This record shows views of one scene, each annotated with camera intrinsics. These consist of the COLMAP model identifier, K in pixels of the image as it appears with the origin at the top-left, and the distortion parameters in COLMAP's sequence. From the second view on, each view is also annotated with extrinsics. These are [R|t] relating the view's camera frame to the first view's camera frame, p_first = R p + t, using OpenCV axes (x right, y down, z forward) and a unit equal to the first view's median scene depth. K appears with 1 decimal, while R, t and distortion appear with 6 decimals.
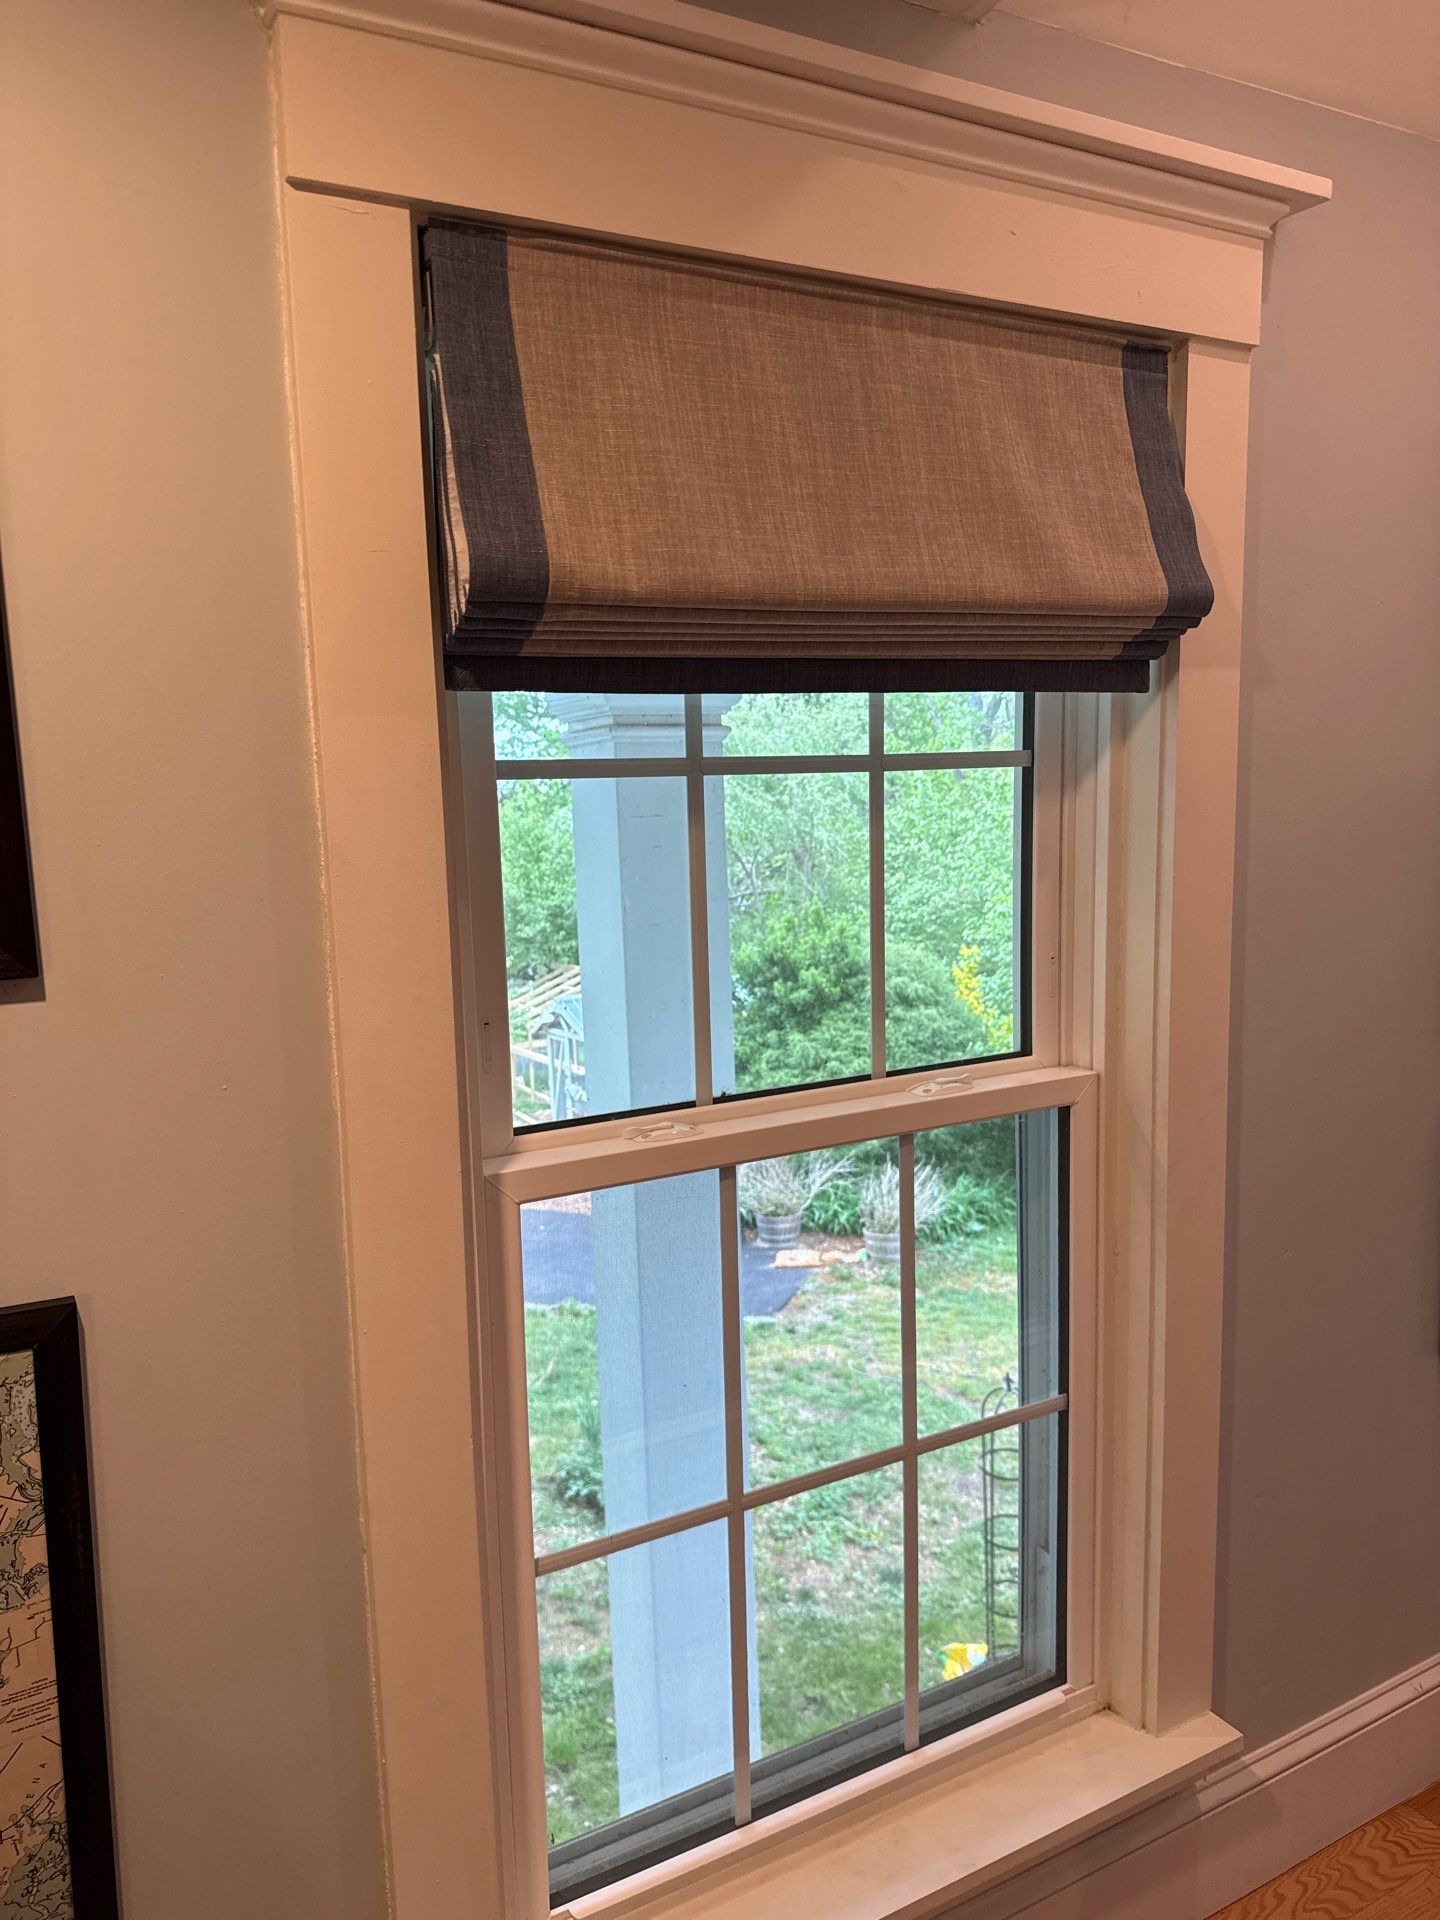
lens RADIAL K [[1332.7, 0, 720.0], [0, 1332.7, 960.0], [0, 0, 1]] dist [0.168205, -0.420625]
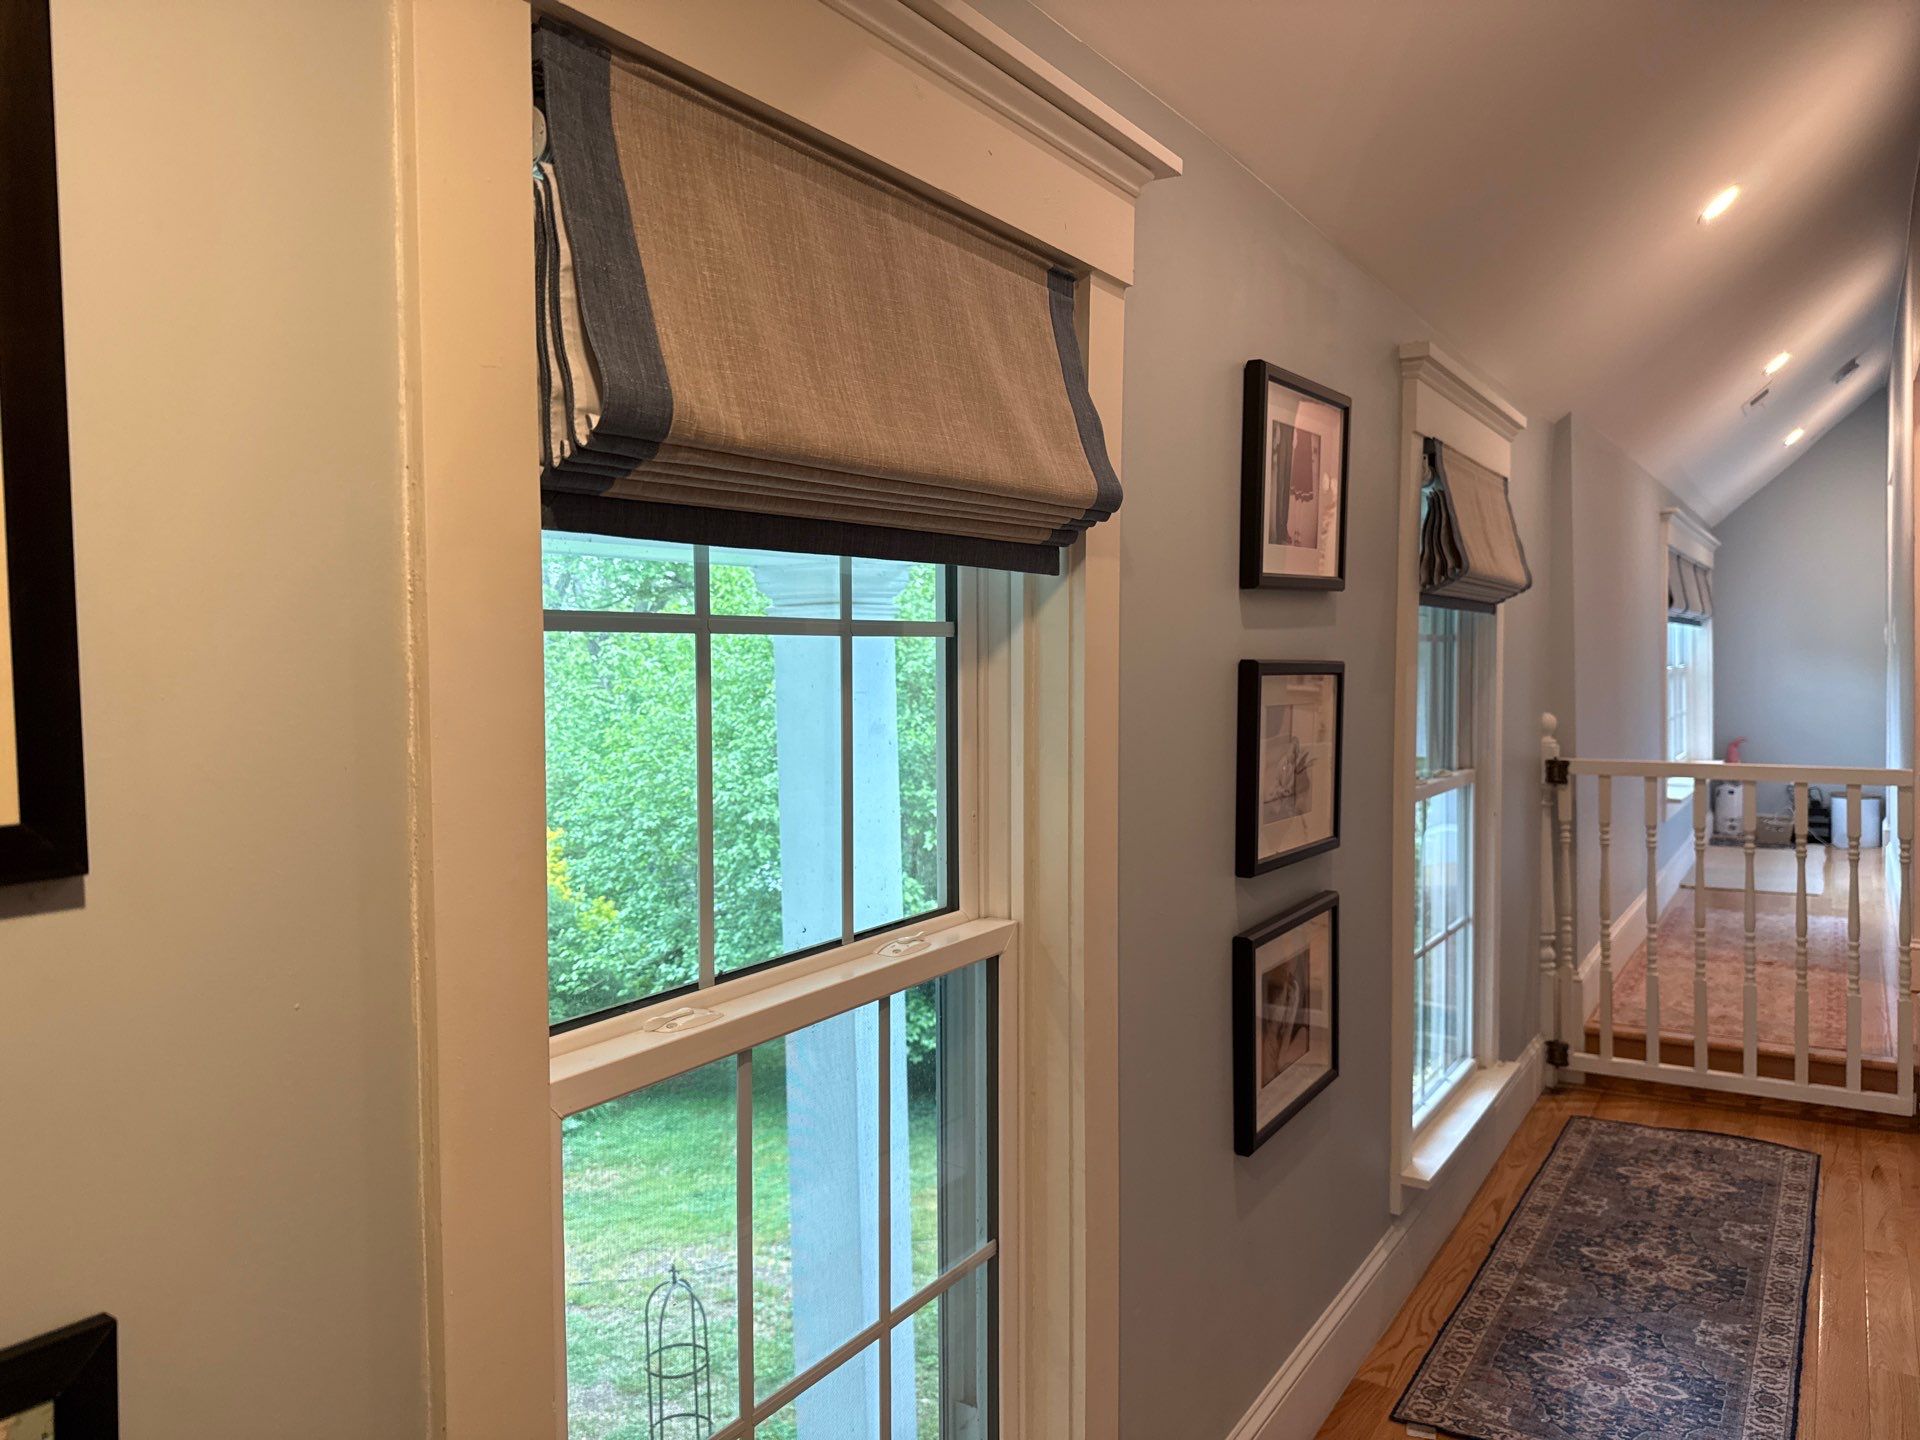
lens RADIAL K [[1332.7, 0, 960.0], [0, 1332.7, 720.0], [0, 0, 1]] dist [0.168205, -0.420625]
pose [[0.878697, -0.001421, 0.477378, -0.305766], [0.043951, 0.995989, -0.077934, 0.005197], [-0.475353, 0.089462, 0.875235, 0.083876]]
